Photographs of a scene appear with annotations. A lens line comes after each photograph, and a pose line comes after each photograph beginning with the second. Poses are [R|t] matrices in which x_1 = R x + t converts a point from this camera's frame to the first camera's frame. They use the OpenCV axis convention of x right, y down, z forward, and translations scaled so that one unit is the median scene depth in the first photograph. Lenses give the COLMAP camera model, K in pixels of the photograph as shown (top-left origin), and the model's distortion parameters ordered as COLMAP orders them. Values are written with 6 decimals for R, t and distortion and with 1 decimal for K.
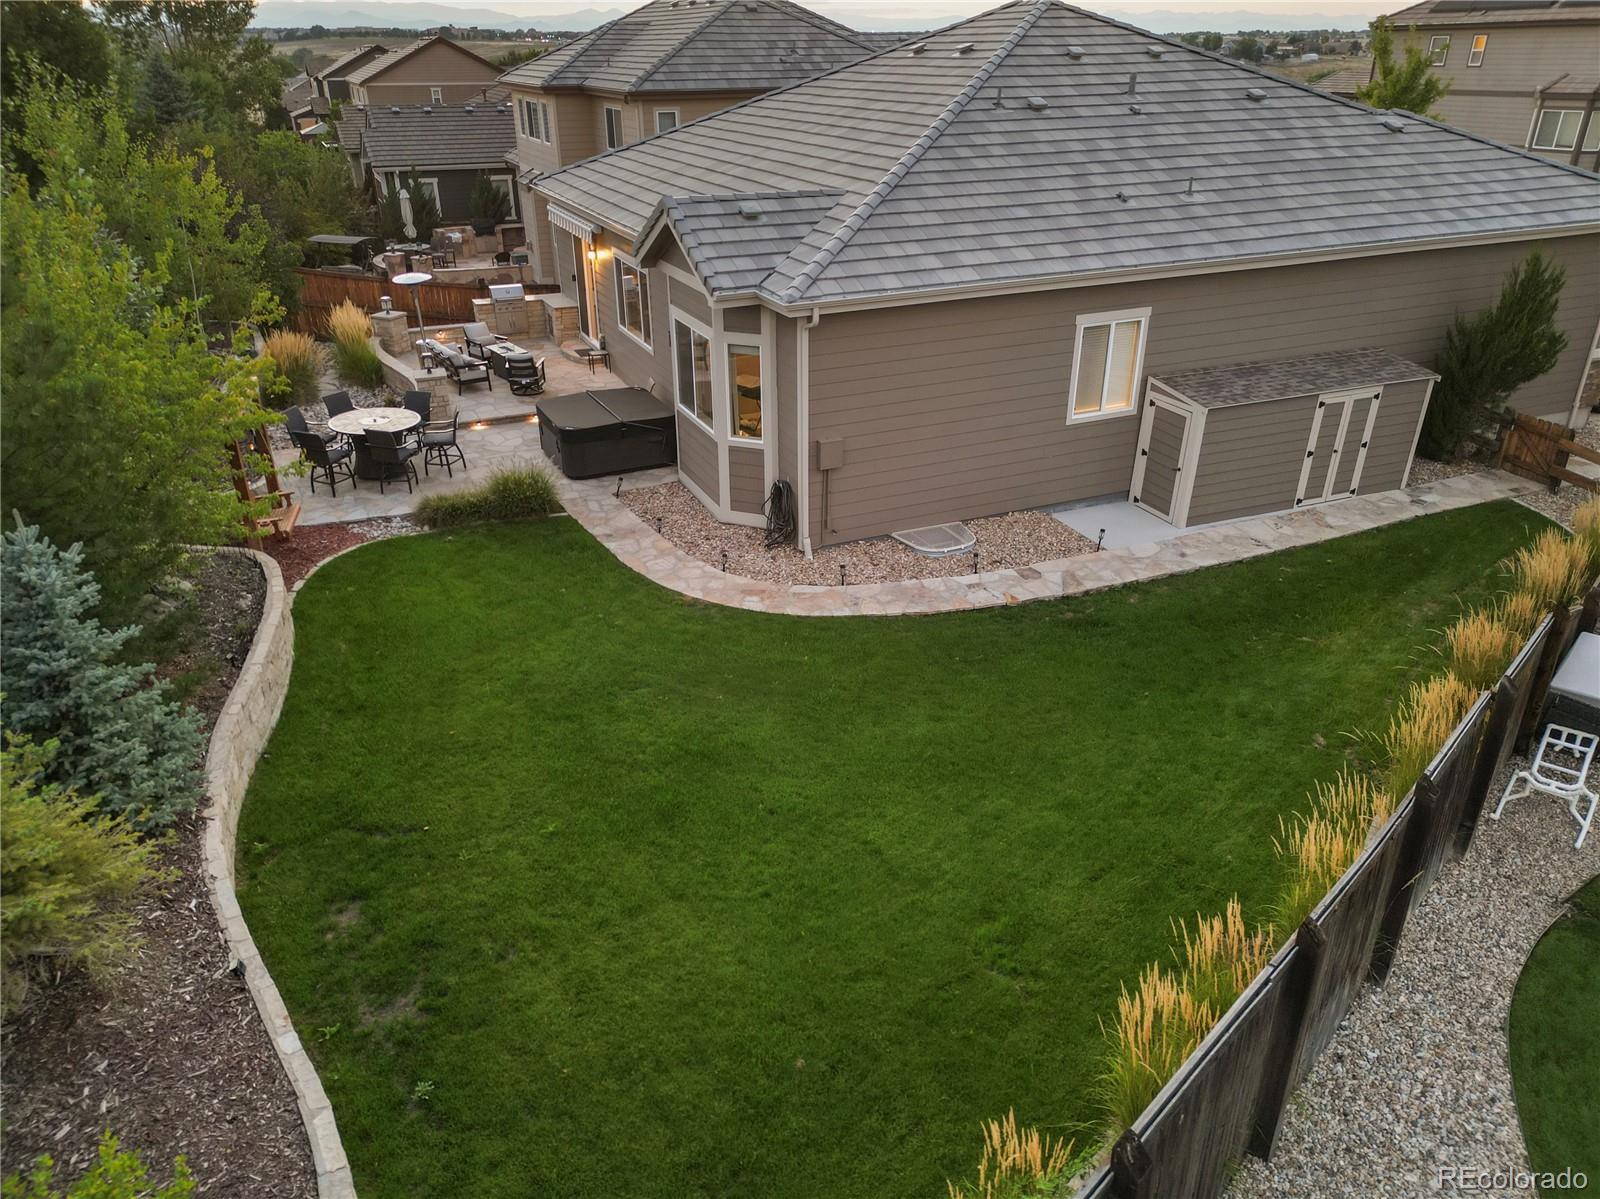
lens RADIAL K [[1084.2, 0, 794.9], [0, 1084.2, 600.0], [0, 0, 1]] dist [0.085744, -0.088010]
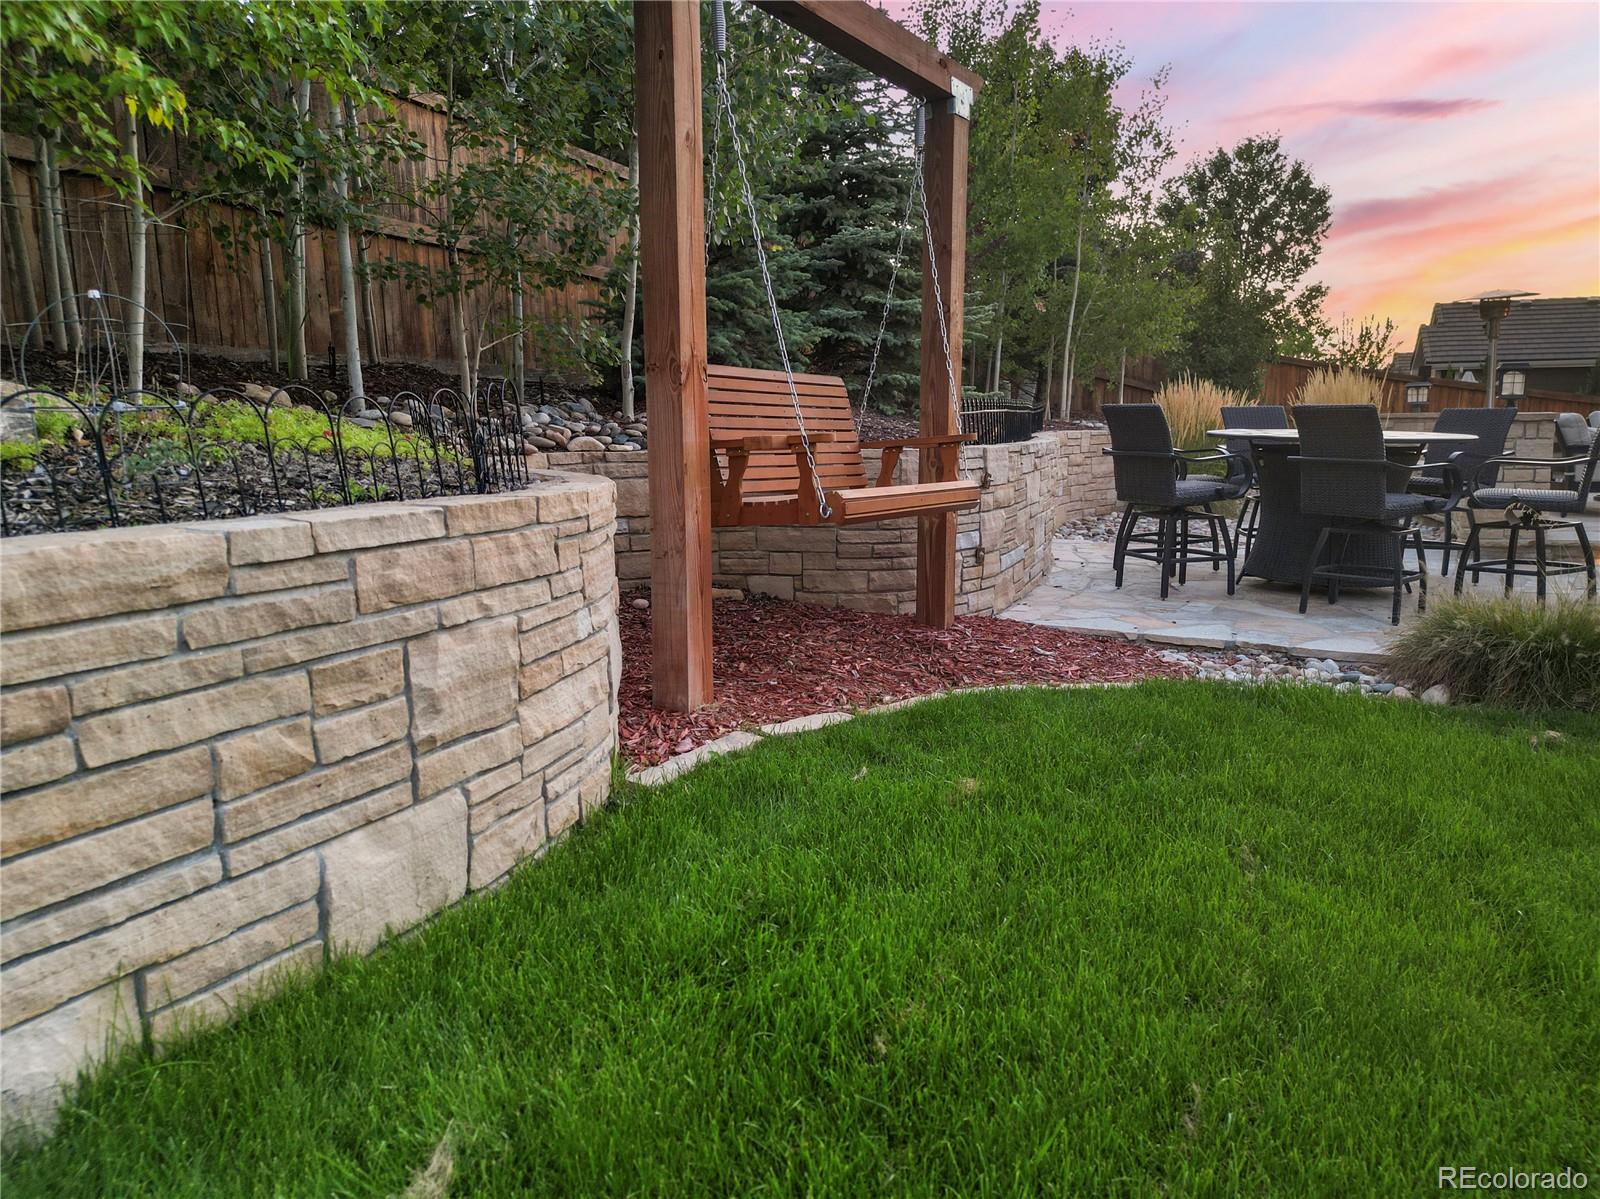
lens RADIAL K [[1113.4, 0, 792.2], [0, 1113.4, 600.0], [0, 0, 1]] dist [0.058740, -0.056361]
pose [[0.667841, 0.115311, -0.735318, -0.193940], [-0.320639, 0.936128, -0.144414, -0.001396], [0.671699, 0.332217, 0.662157, 0.565478]]
